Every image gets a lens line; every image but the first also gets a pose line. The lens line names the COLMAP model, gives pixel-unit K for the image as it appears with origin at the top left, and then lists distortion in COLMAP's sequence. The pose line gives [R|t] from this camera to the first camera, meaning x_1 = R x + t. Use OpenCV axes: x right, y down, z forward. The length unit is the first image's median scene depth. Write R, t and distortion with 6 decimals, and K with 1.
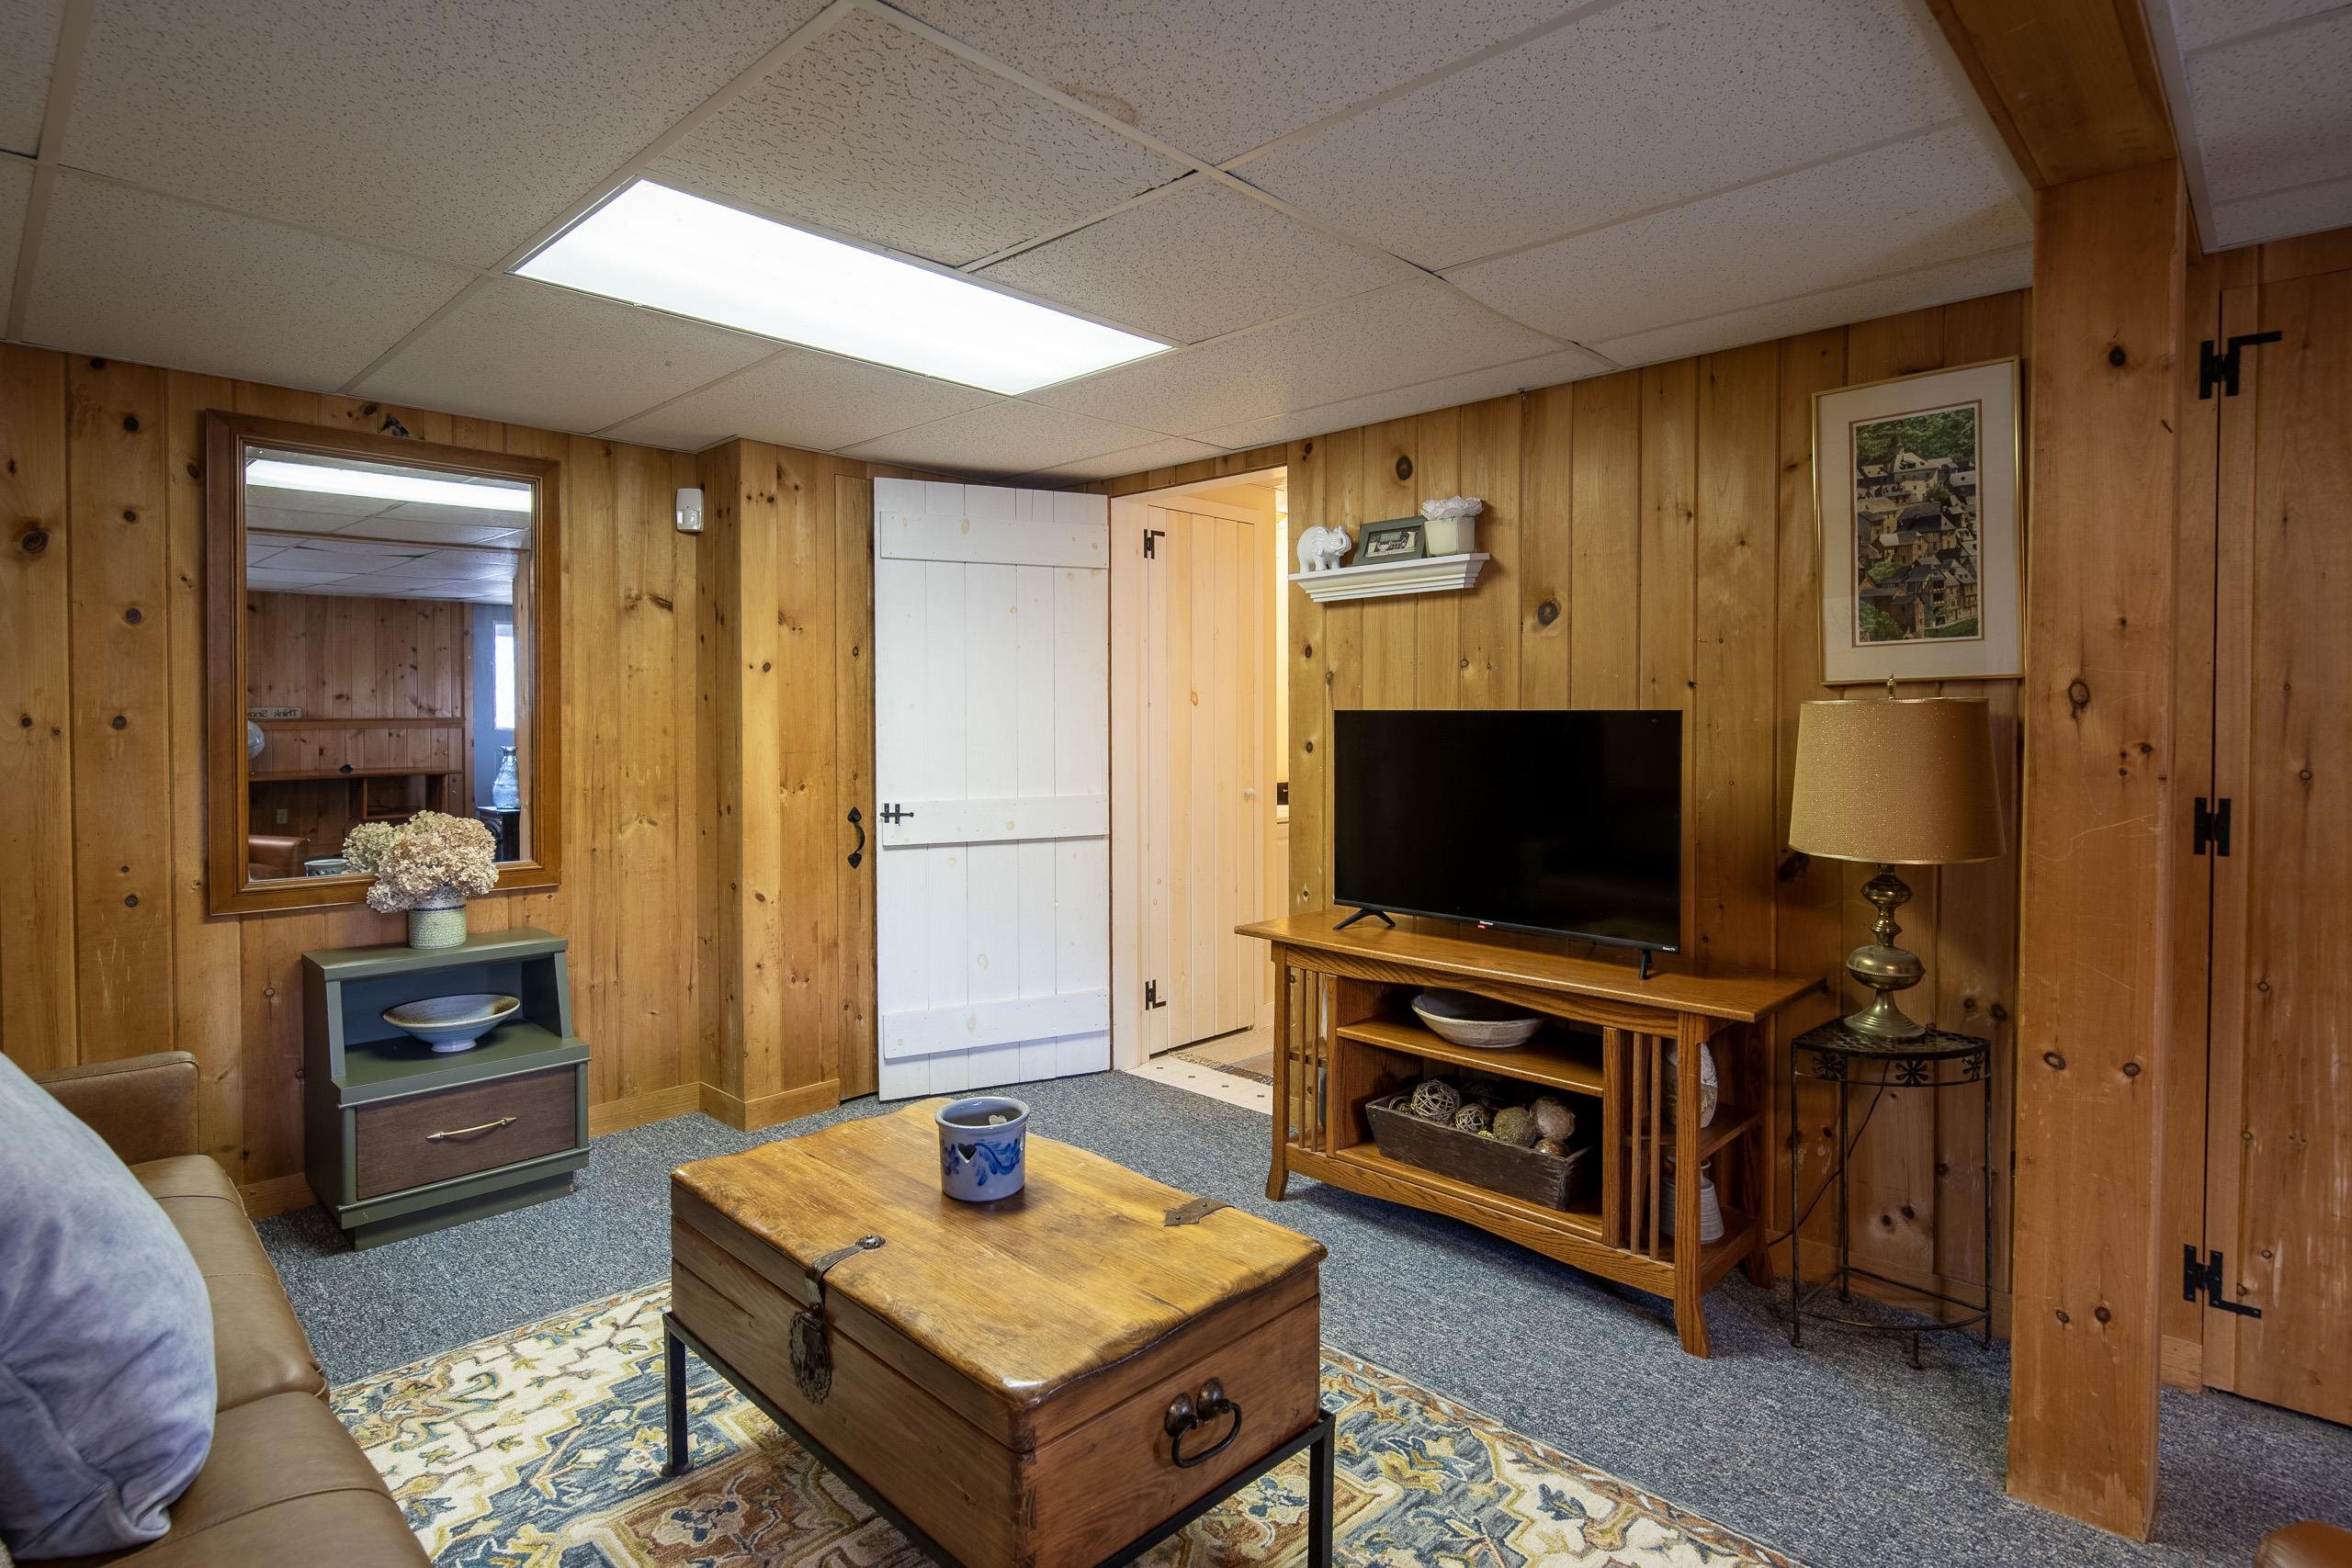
lens RADIAL K [[1211.1, 0, 1184.1], [0, 1211.1, 735.9], [0, 0, 1]] dist [0.000379, 0.000100]
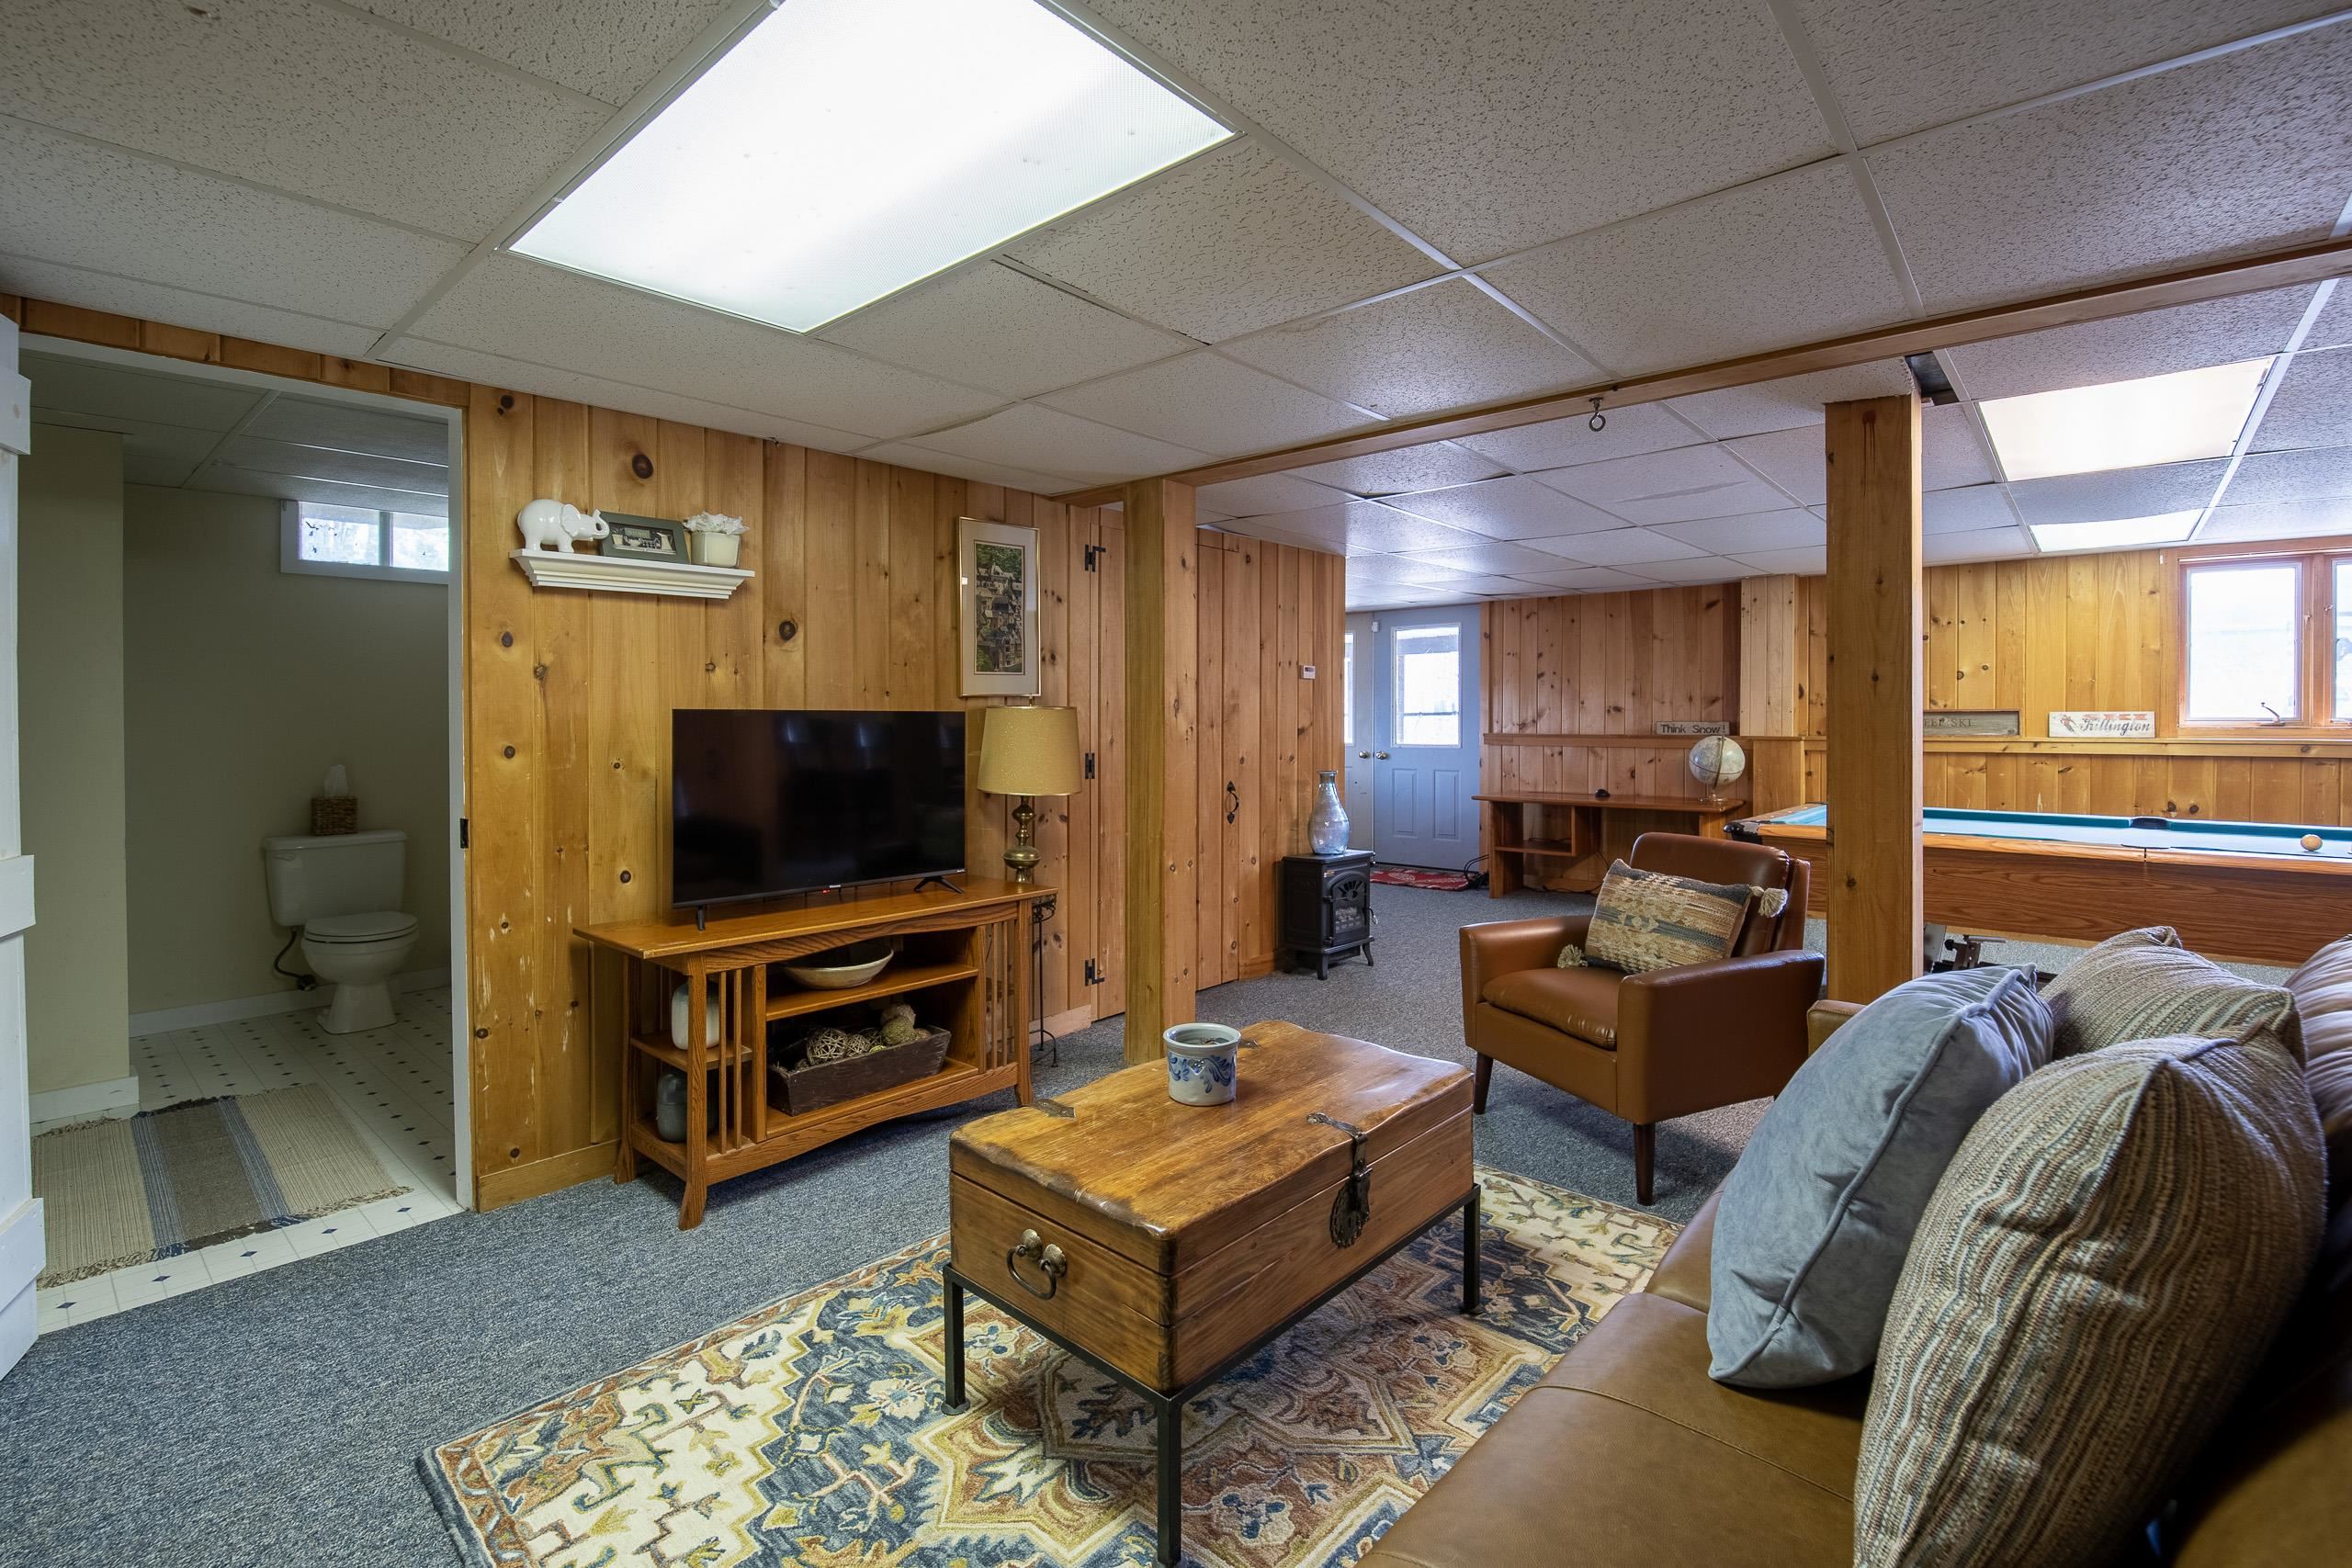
lens RADIAL K [[1032.1, 0, 1176.9], [0, 1032.1, 726.5], [0, 0, 1]] dist [-0.017820, -0.000004]
pose [[-0.029912, -0.006345, 0.999532, -0.913501], [0.019845, 0.999779, 0.006941, -0.006213], [-0.999356, 0.020044, -0.029779, 0.796788]]
